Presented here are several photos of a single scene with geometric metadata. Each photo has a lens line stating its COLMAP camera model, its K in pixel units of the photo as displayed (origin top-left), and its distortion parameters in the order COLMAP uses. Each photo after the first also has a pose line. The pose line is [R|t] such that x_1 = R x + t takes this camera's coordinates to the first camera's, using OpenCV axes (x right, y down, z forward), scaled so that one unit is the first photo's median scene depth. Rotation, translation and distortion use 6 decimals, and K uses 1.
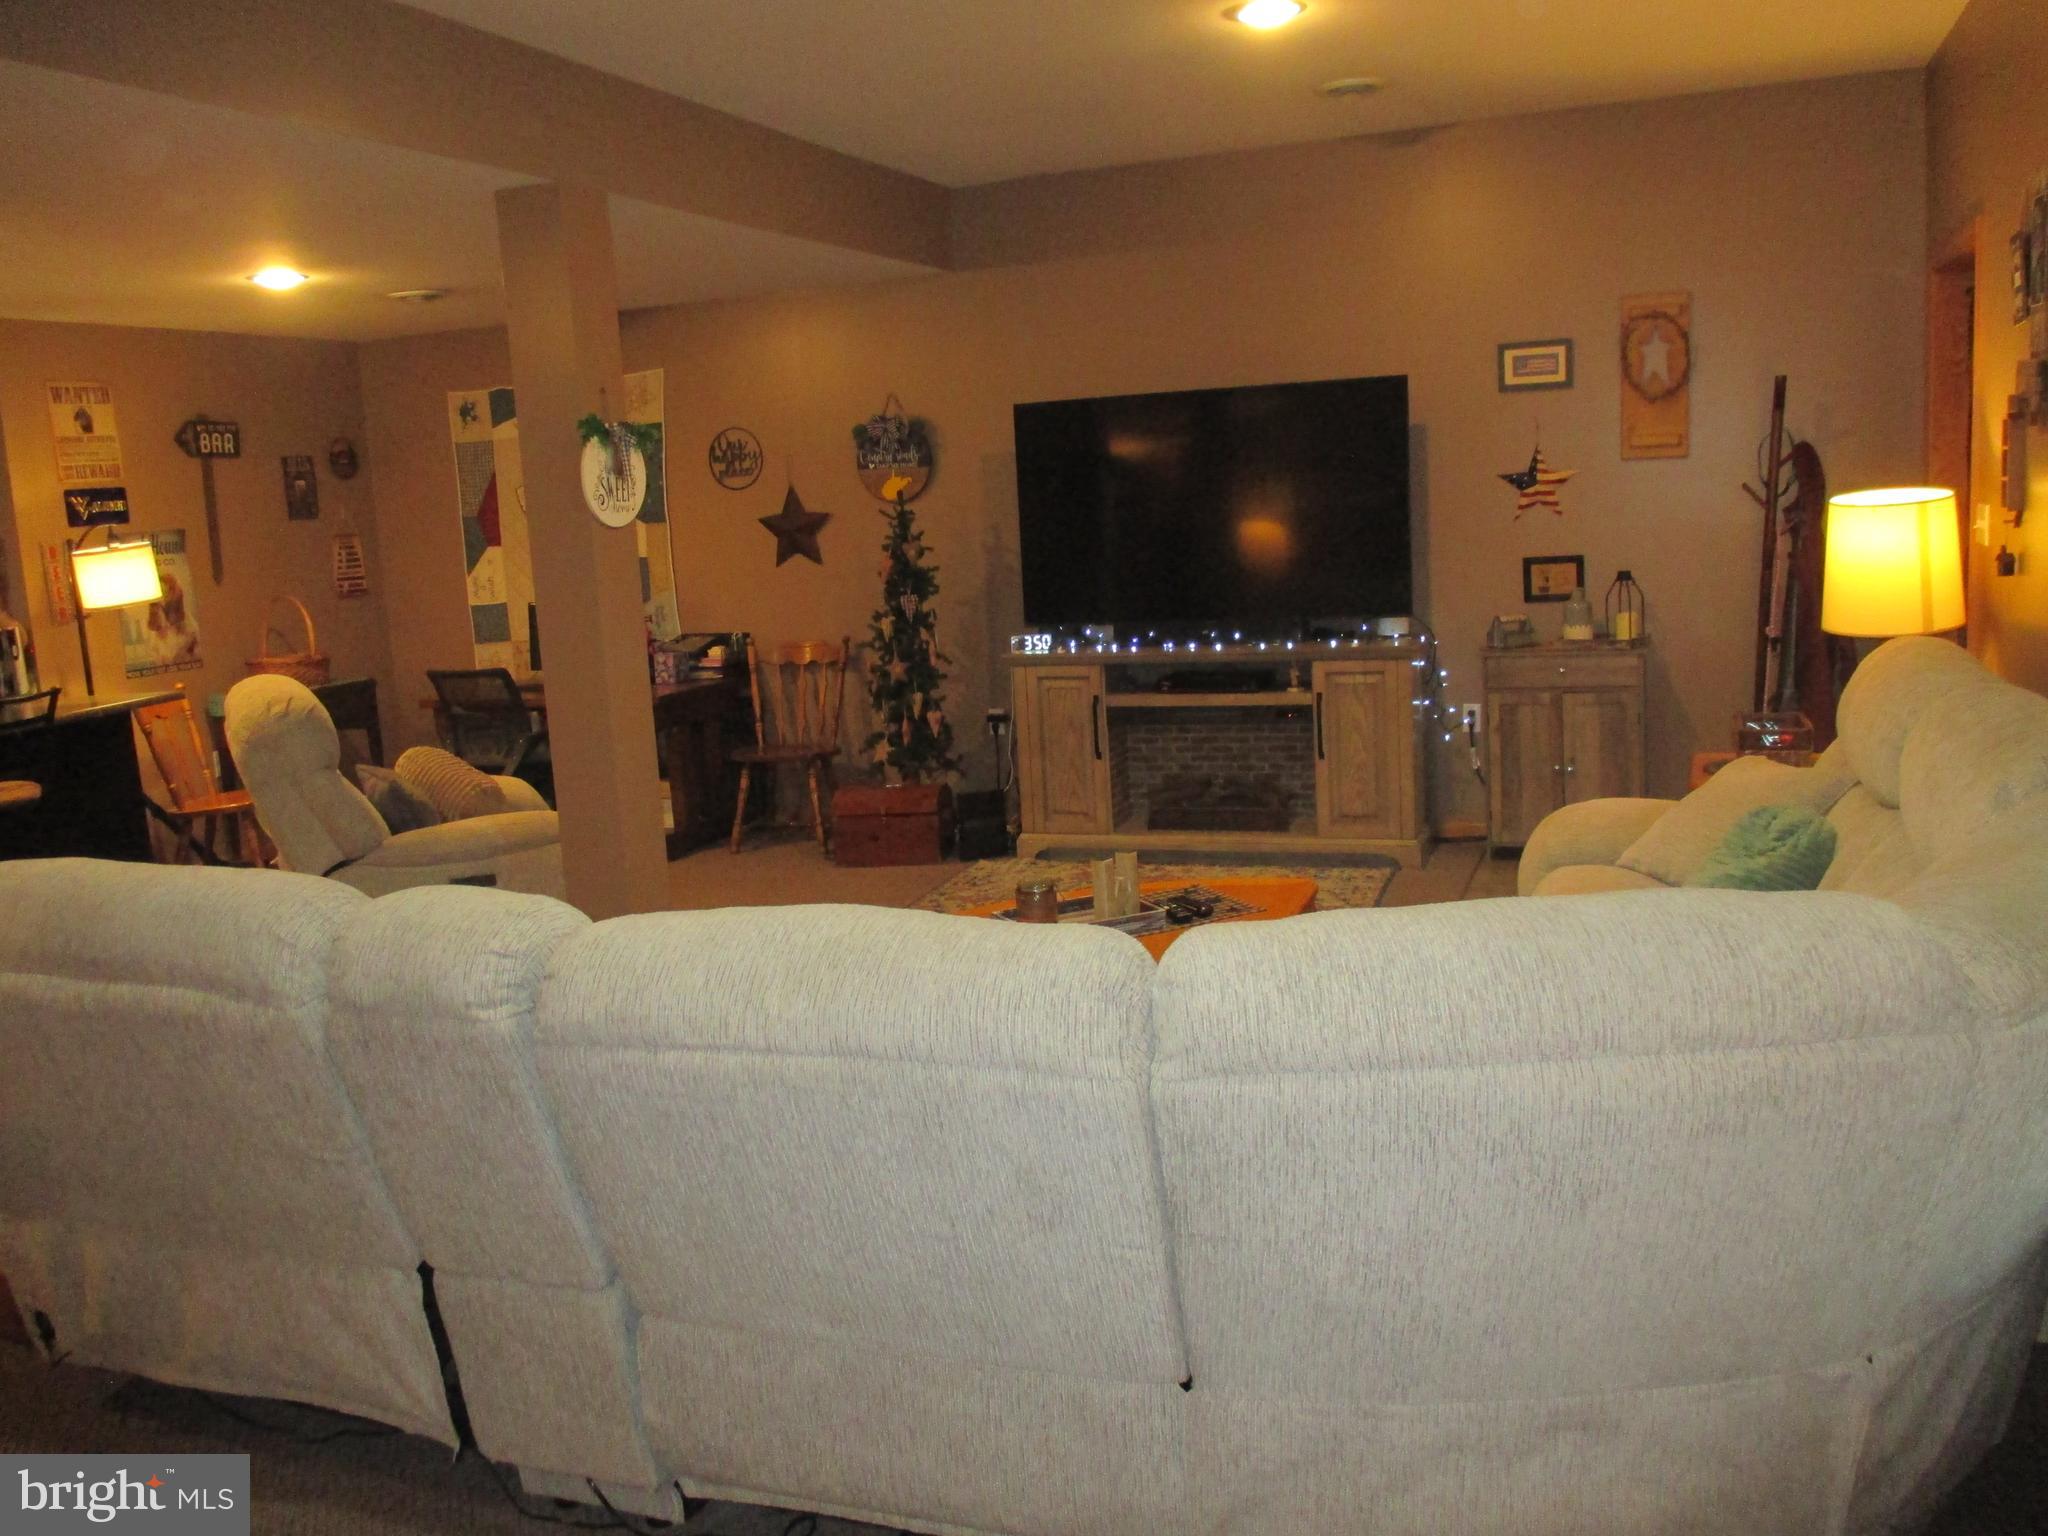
lens RADIAL K [[1693.2, 0, 1016.9], [0, 1693.2, 765.3], [0, 0, 1]] dist [-0.046247, 0.023038]
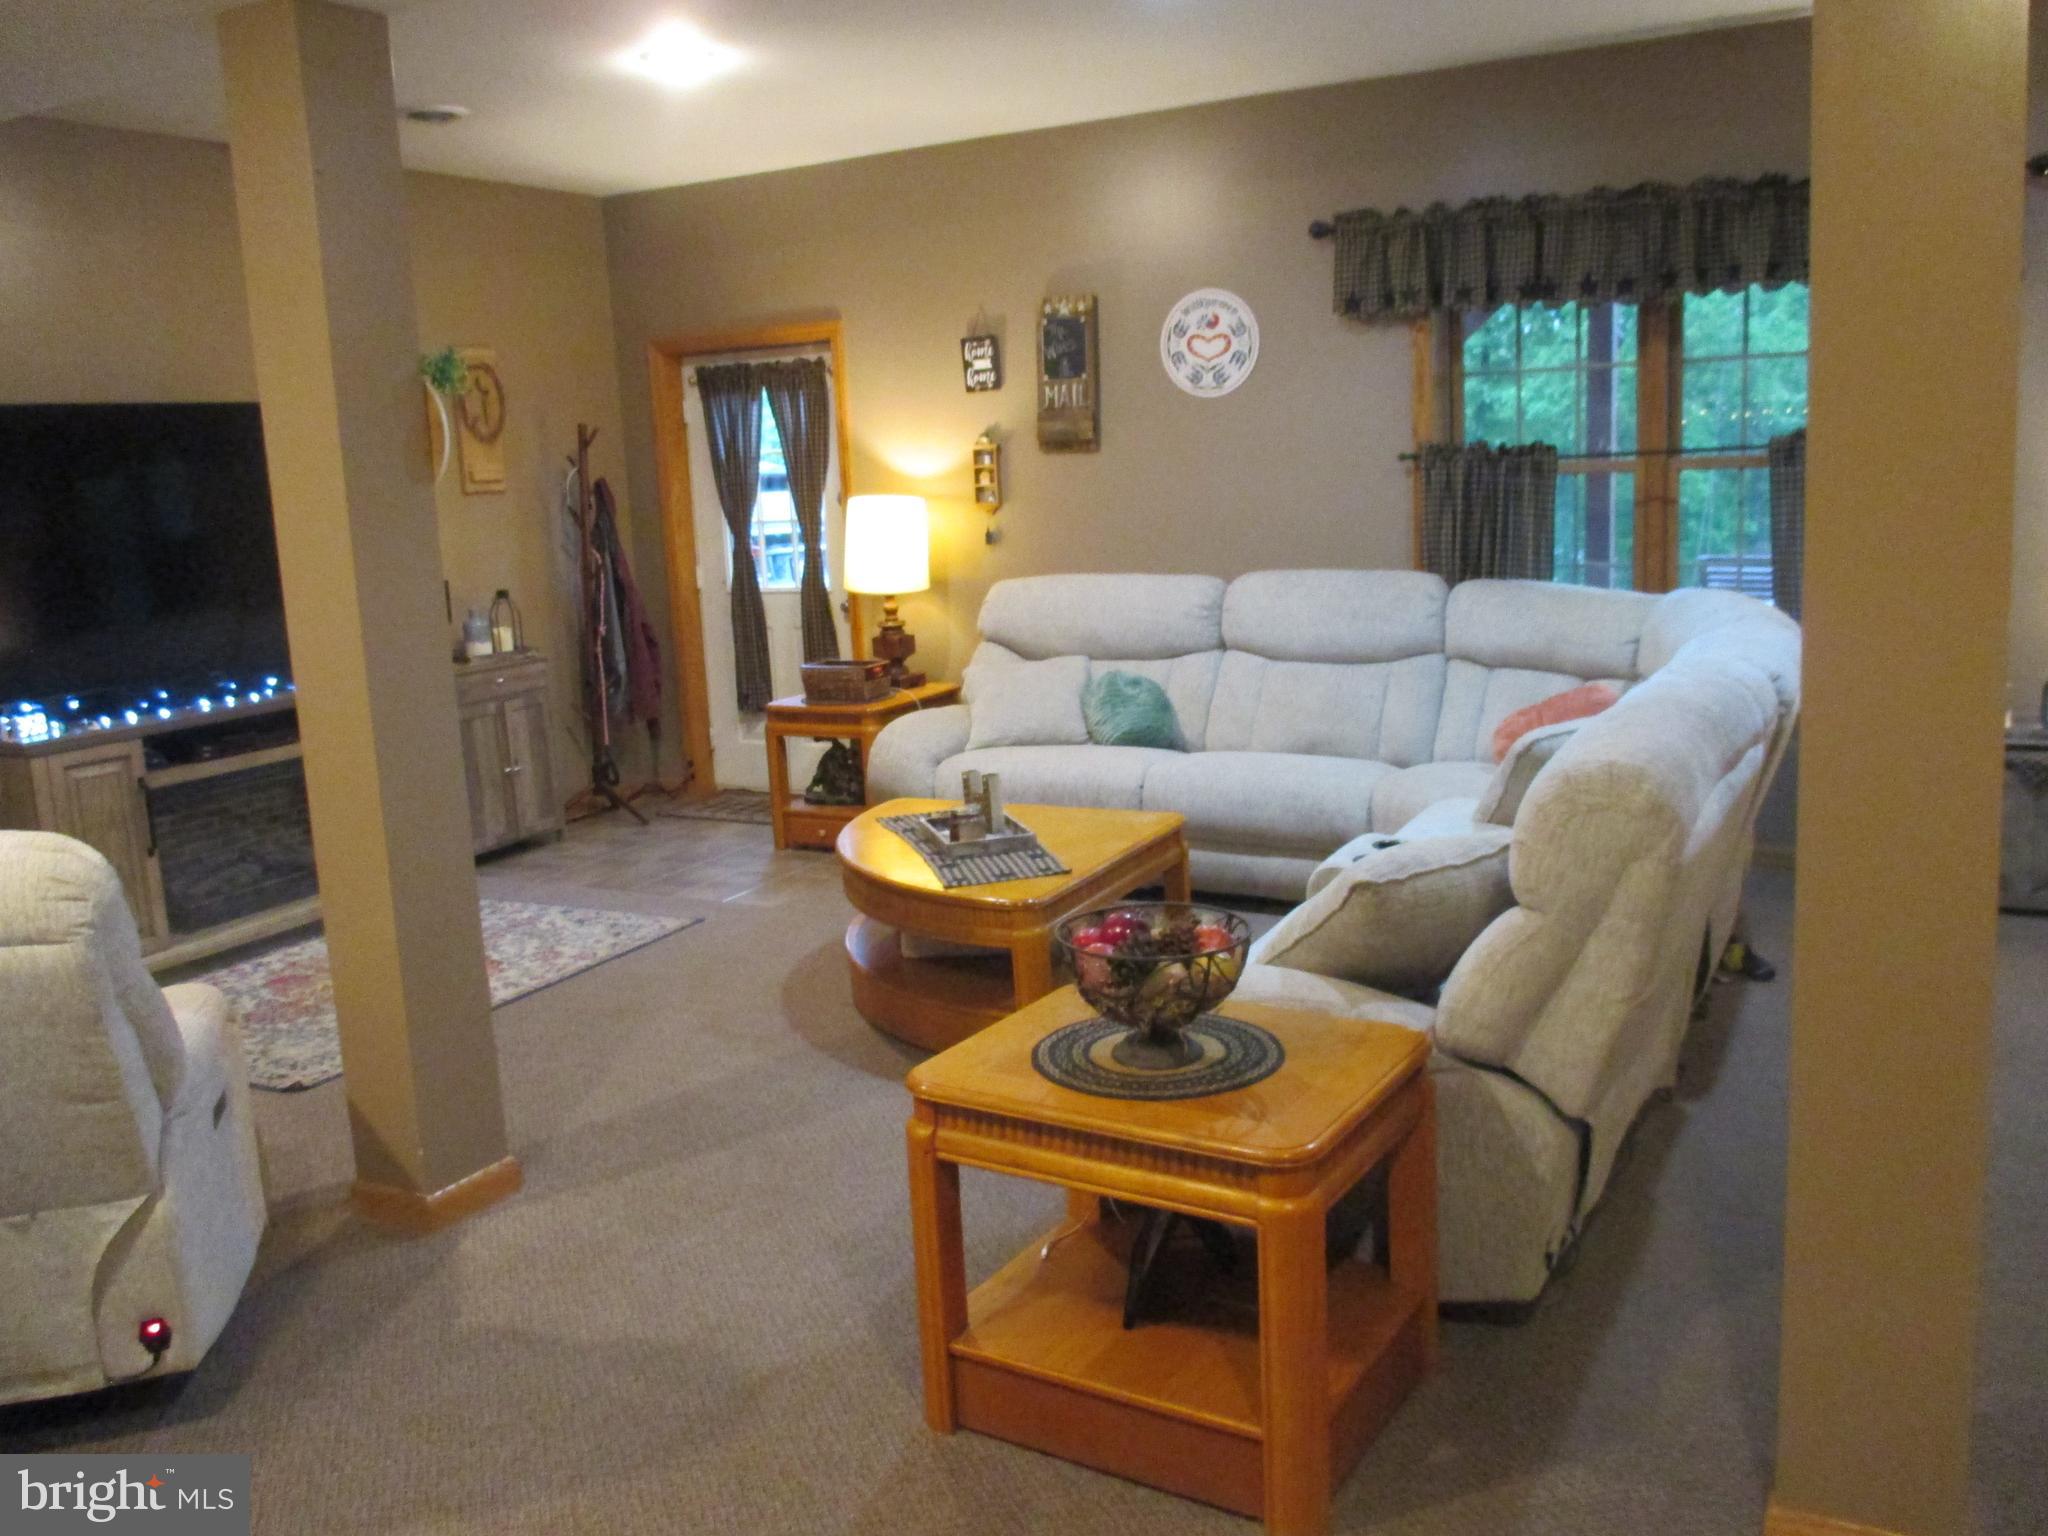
lens RADIAL K [[1693.2, 0, 1029.4], [0, 1693.2, 759.4], [0, 0, 1]] dist [-0.046247, 0.023038]
pose [[0.109052, -0.127371, 0.985842, -0.687810], [0.194436, 0.975332, 0.104505, -0.050888], [-0.974835, 0.180287, 0.131127, 0.496258]]
